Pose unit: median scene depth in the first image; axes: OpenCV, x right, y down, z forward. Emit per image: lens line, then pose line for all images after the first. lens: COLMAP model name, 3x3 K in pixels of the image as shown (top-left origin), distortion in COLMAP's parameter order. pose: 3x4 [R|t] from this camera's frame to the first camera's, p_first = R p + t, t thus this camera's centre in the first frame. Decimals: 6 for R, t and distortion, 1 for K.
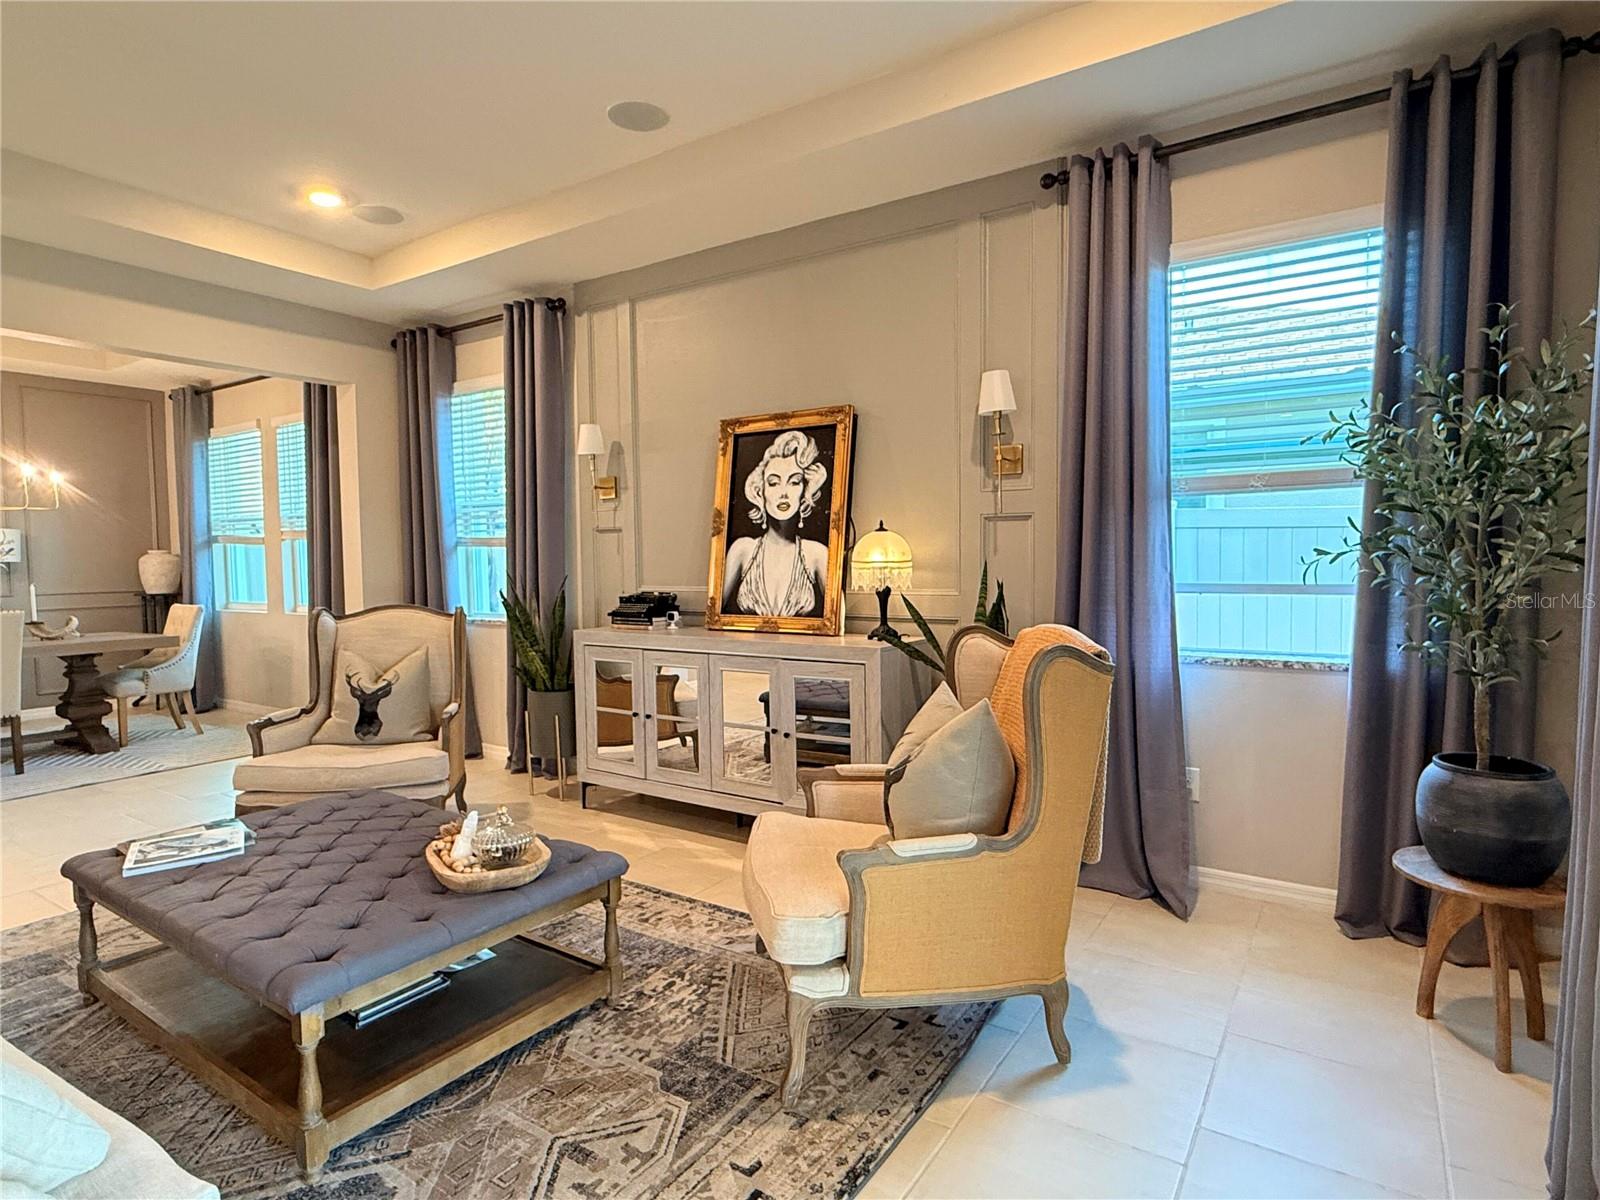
lens RADIAL K [[894.4, 0, 807.5], [0, 894.4, 597.6], [0, 0, 1]] dist [0.001234, 0.001726]
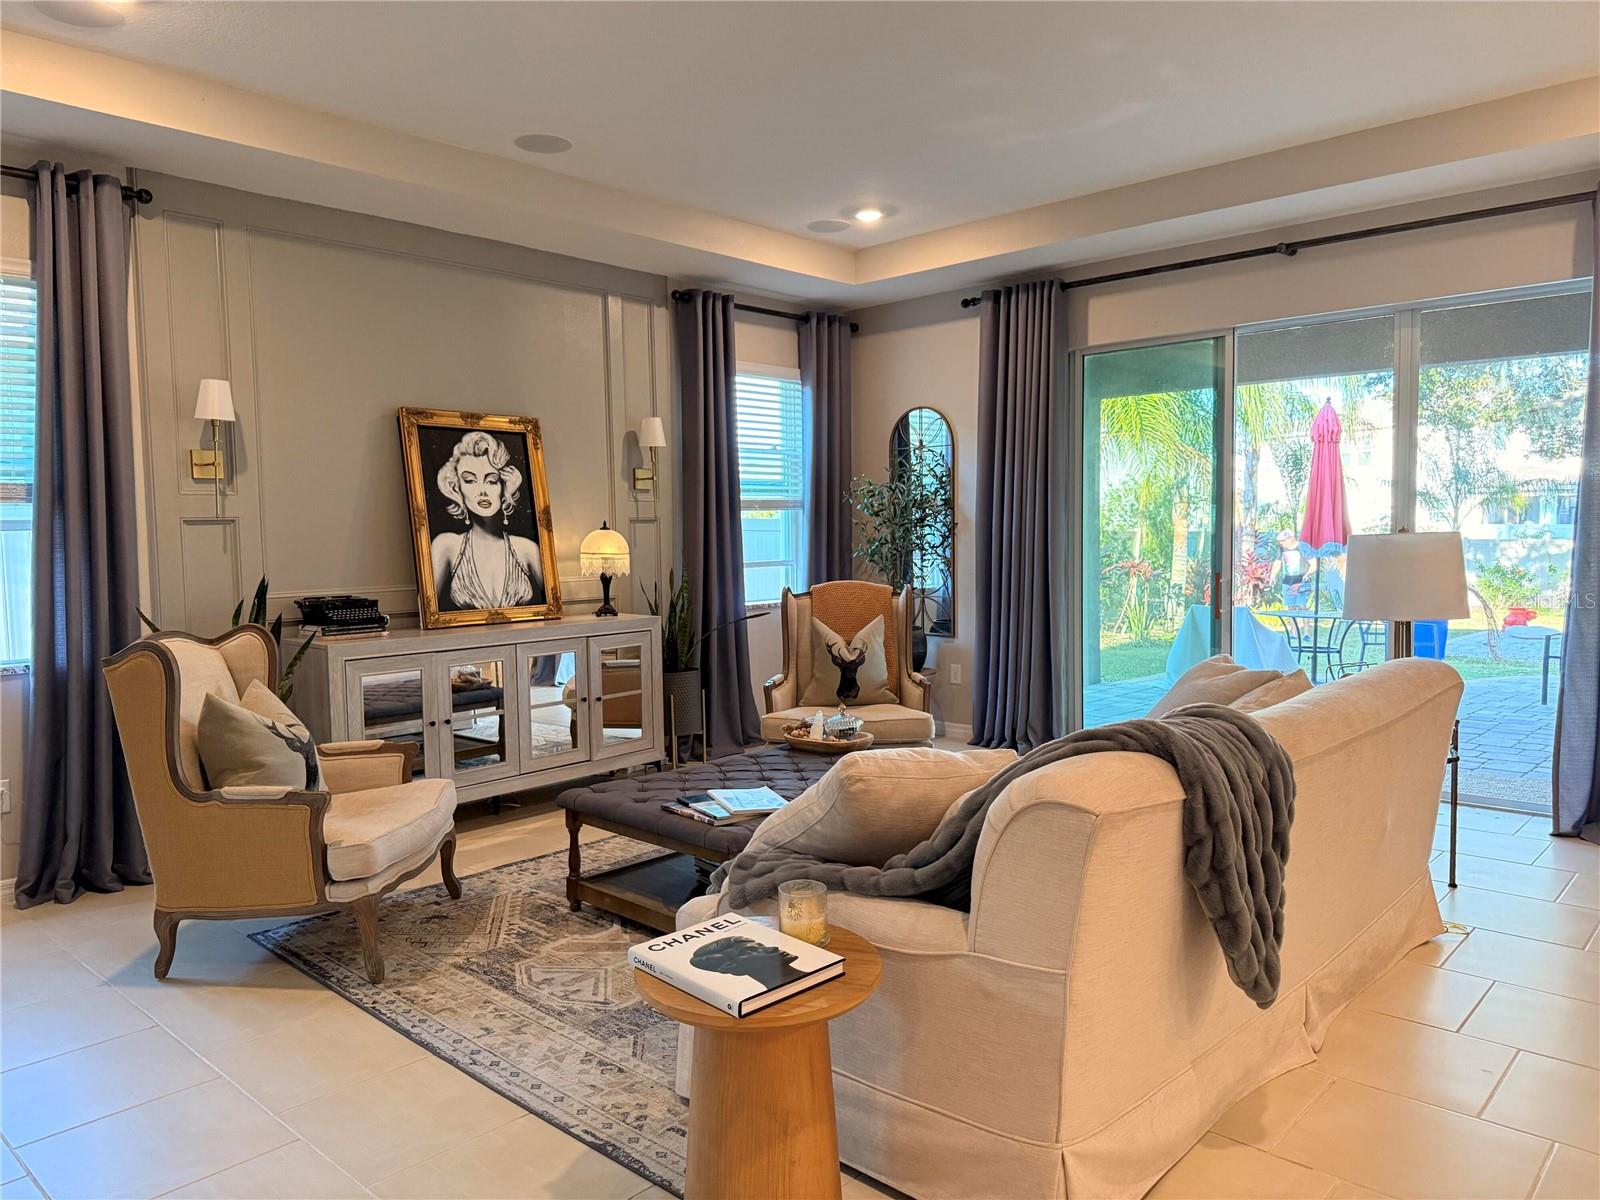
lens RADIAL K [[1119.6, 0, 845.9], [0, 1119.6, 597.5], [0, 0, 1]] dist [0.056719, -0.067915]
pose [[0.126011, -0.049536, 0.990791, -1.286478], [0.065974, 0.996960, 0.041454, -0.019221], [-0.989833, 0.060143, 0.128896, 0.418894]]
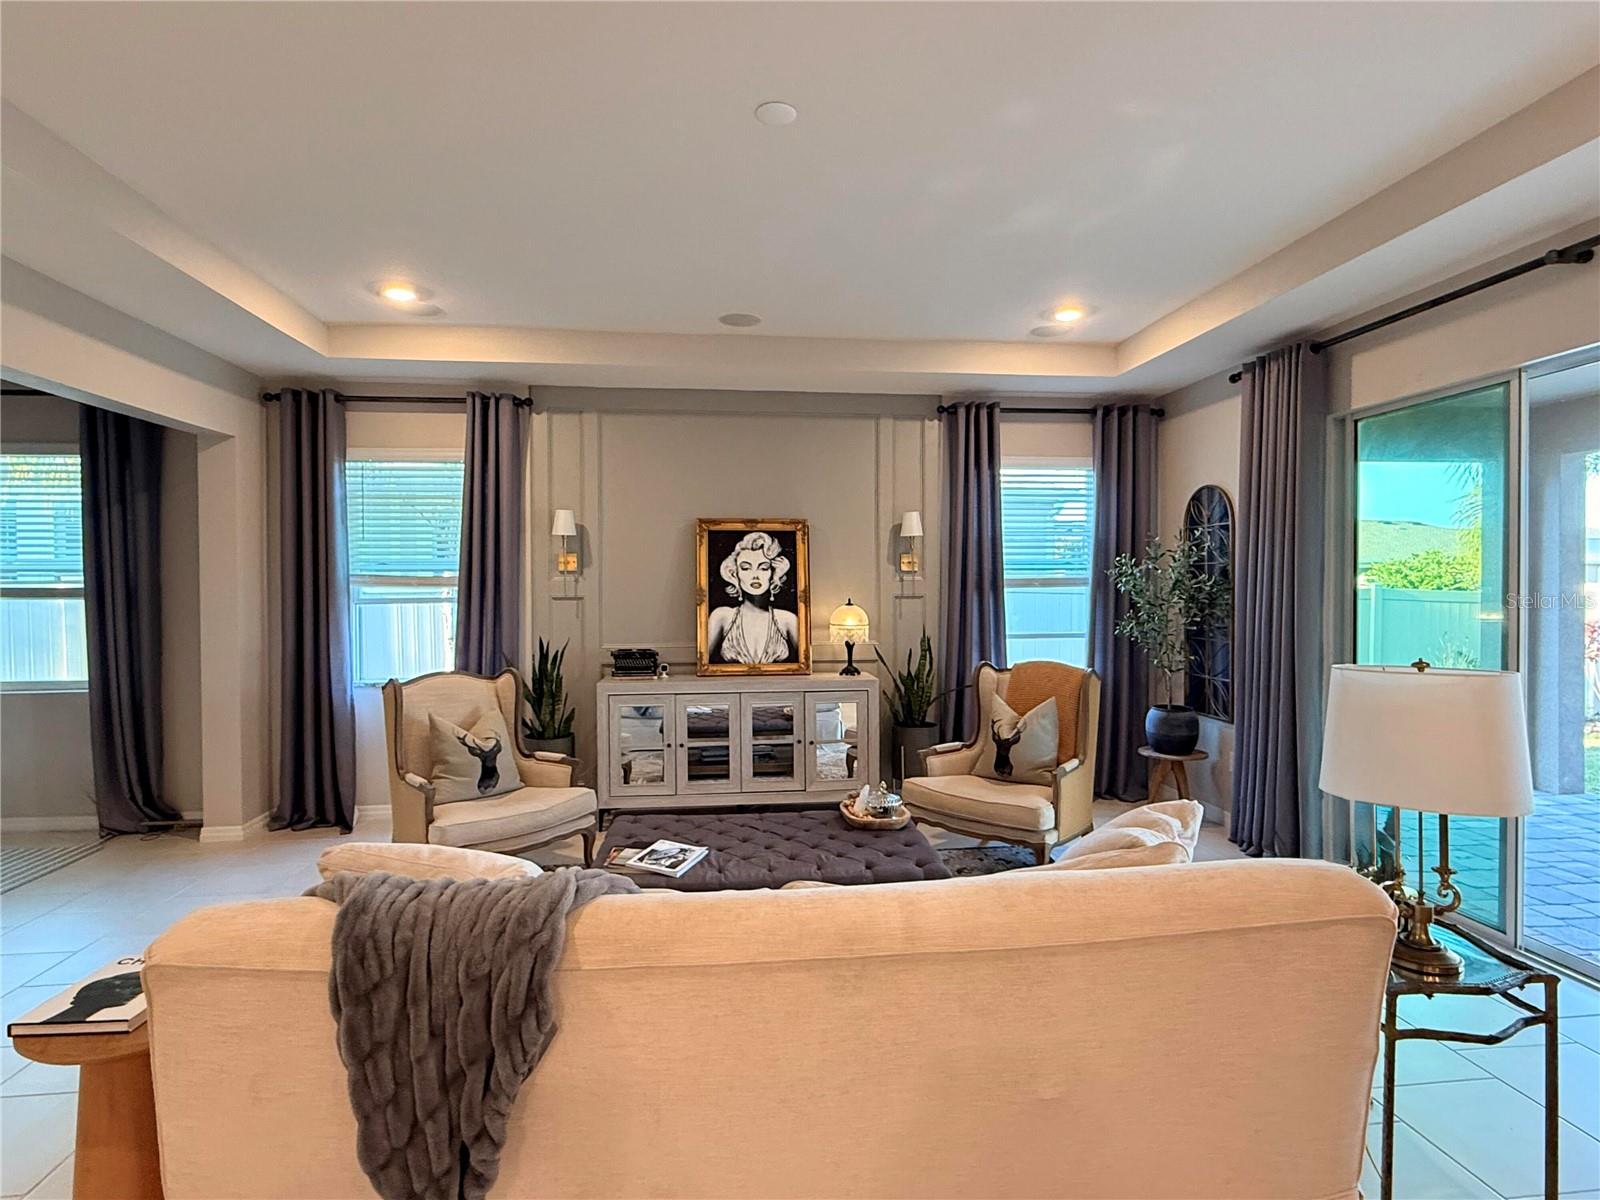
lens RADIAL K [[851.9, 0, 816.6], [0, 851.9, 598.7], [0, 0, 1]] dist [-0.008566, 0.001457]
pose [[0.755019, -0.001903, 0.655701, -0.838097], [0.026299, 0.999279, -0.027382, -0.041468], [-0.655176, 0.037918, 0.754524, -0.077012]]
